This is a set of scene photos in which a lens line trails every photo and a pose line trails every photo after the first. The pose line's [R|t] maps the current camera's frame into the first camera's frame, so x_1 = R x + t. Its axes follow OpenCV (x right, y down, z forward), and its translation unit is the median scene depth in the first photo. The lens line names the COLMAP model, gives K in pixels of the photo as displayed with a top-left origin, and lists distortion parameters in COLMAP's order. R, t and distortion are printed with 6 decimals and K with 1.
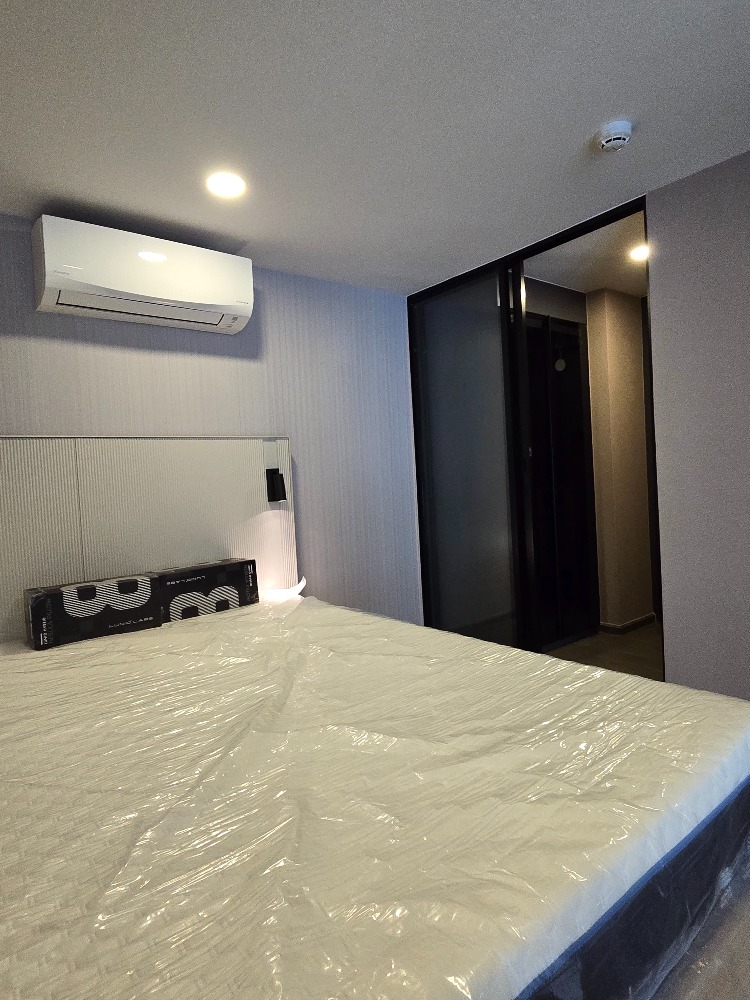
lens RADIAL K [[581.7, 0, 369.8], [0, 581.7, 494.1], [0, 0, 1]] dist [0.001315, -0.004471]
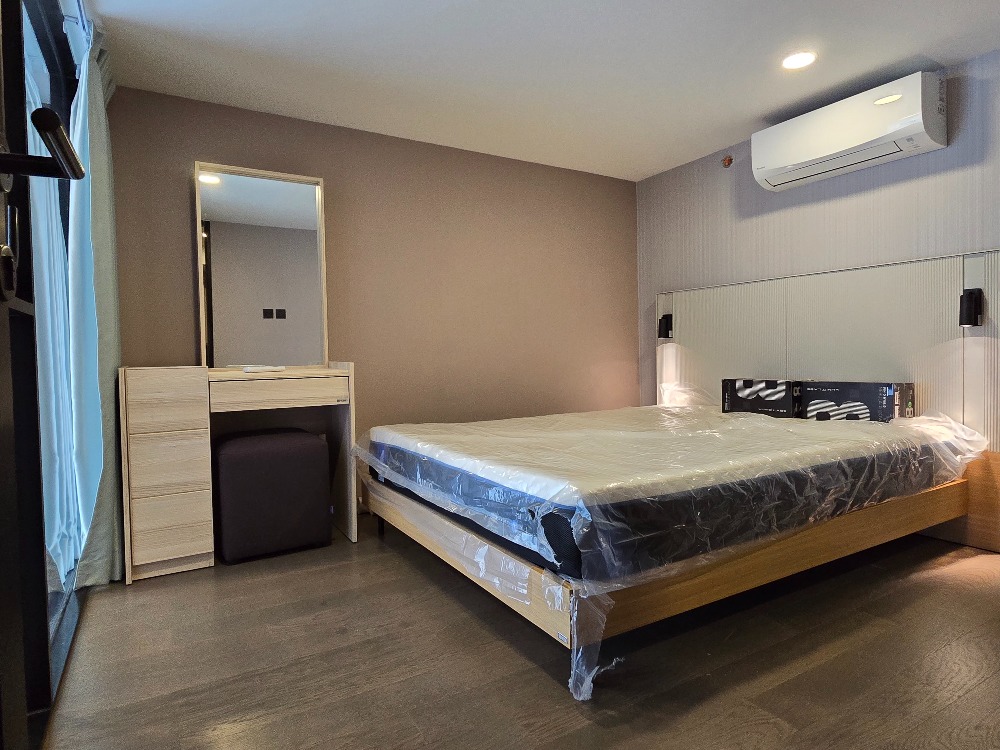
lens RADIAL K [[581.7, 0, 494.3], [0, 581.7, 368.9], [0, 0, 1]] dist [0.001315, -0.004471]
pose [[-0.137973, 0.074286, -0.987646, 0.944277], [-0.009019, 0.997048, 0.076254, 0.019856], [0.990395, 0.019429, -0.136896, 0.482264]]
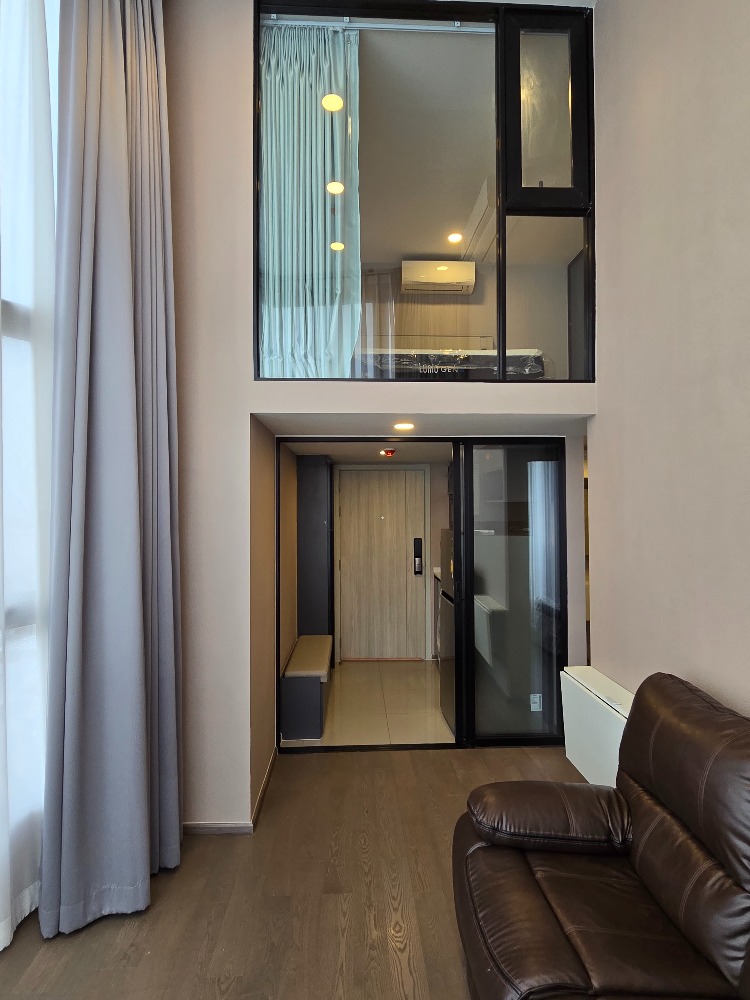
lens RADIAL K [[581.7, 0, 369.8], [0, 581.7, 494.1], [0, 0, 1]] dist [0.001315, -0.004471]
pose [[0.807659, 0.034391, -0.588646, 1.006214], [-0.054227, 0.998399, -0.016072, 0.703387], [0.587151, 0.044902, 0.808231, -1.323001]]
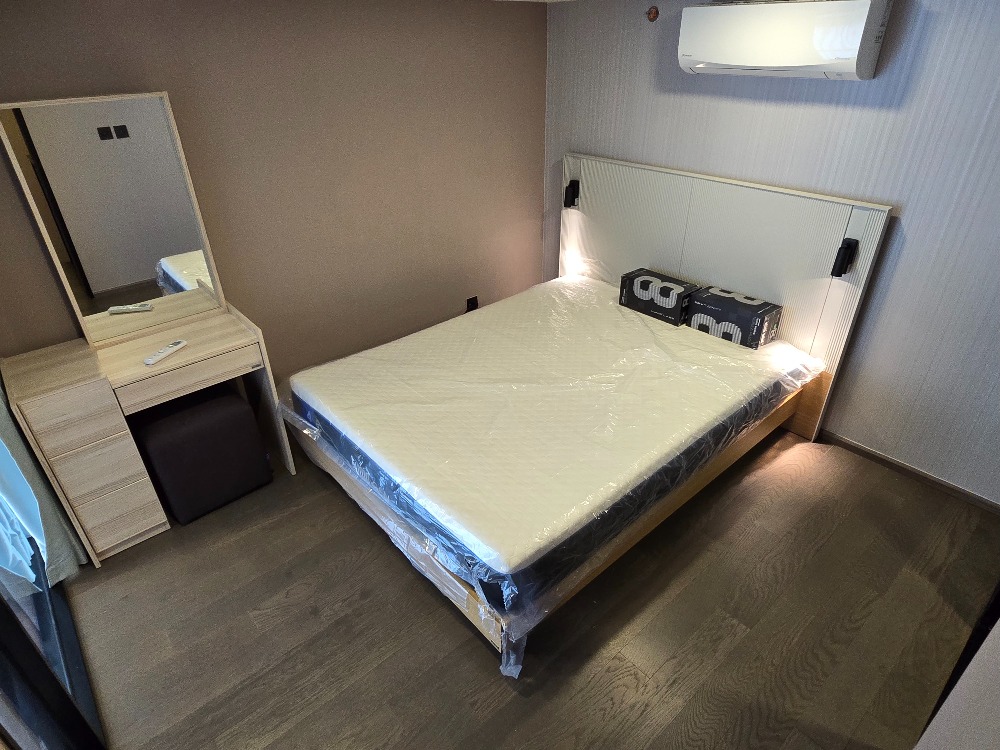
lens RADIAL K [[581.7, 0, 494.3], [0, 581.7, 368.9], [0, 0, 1]] dist [0.001315, -0.004471]
pose [[0.047774, 0.548955, -0.834485, 0.833572], [-0.018426, 0.835782, 0.548753, -0.443029], [0.998688, -0.010840, 0.050043, 0.436879]]
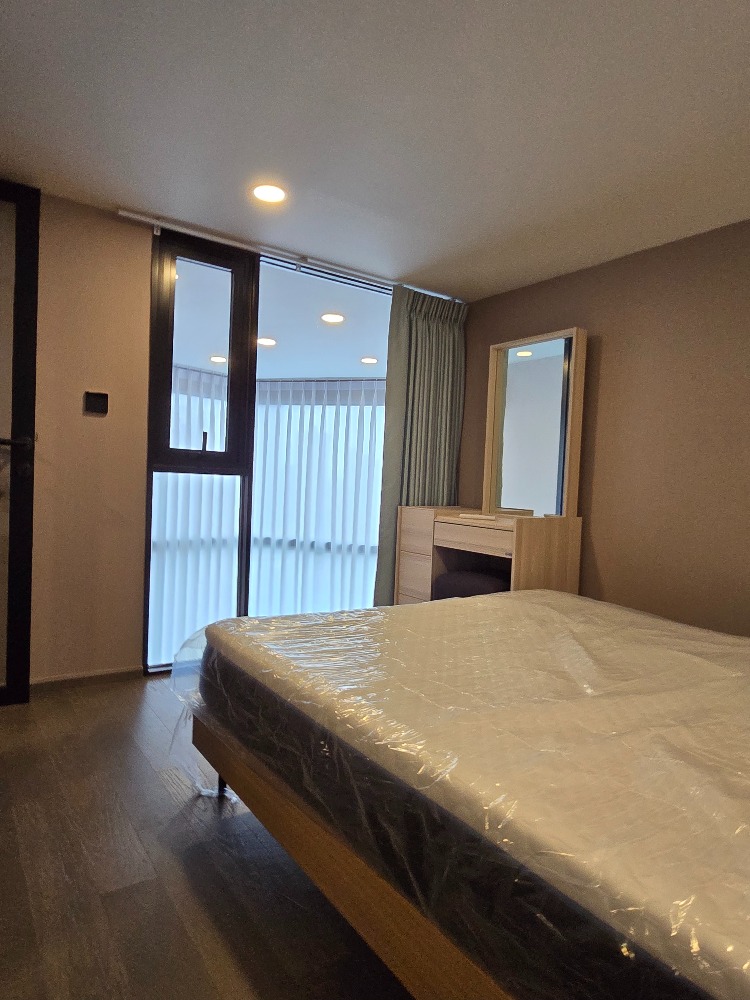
lens RADIAL K [[581.7, 0, 369.8], [0, 581.7, 494.1], [0, 0, 1]] dist [0.001315, -0.004471]
pose [[-0.998298, 0.027577, 0.051389, 0.099479], [0.031554, 0.996434, 0.078259, -0.051843], [-0.049047, 0.079747, -0.995608, 1.201551]]
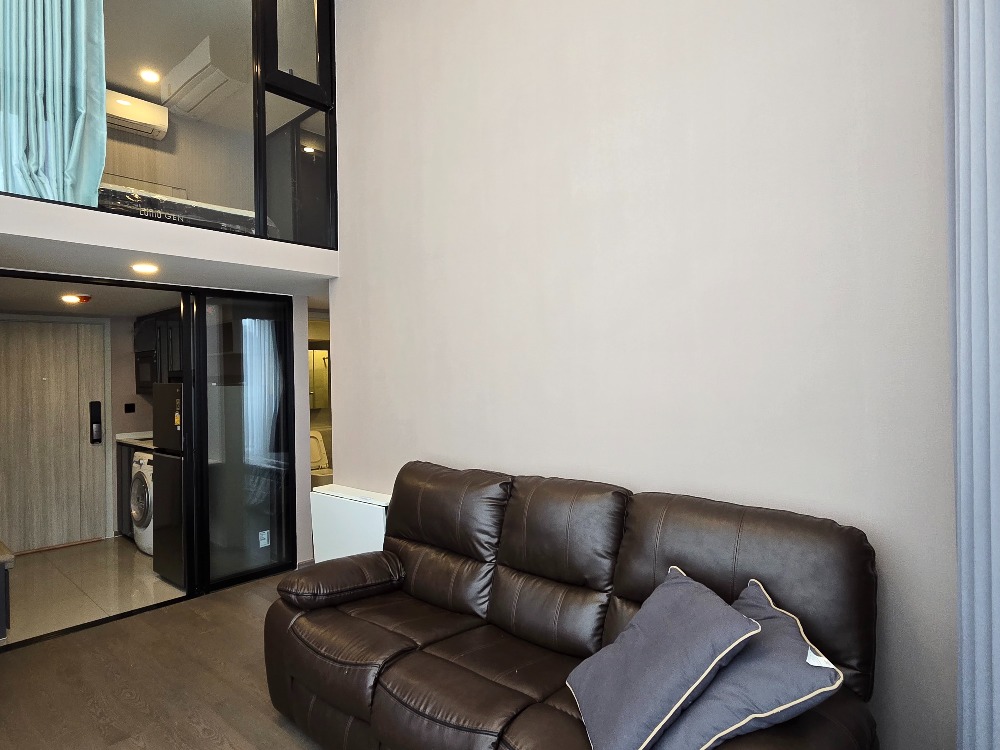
lens RADIAL K [[581.7, 0, 494.3], [0, 581.7, 368.9], [0, 0, 1]] dist [0.001315, -0.004471]
pose [[0.986866, 0.037637, 0.157097, 0.830999], [-0.029933, 0.998244, -0.051120, 0.790540], [-0.158746, 0.045747, 0.986259, -1.598405]]
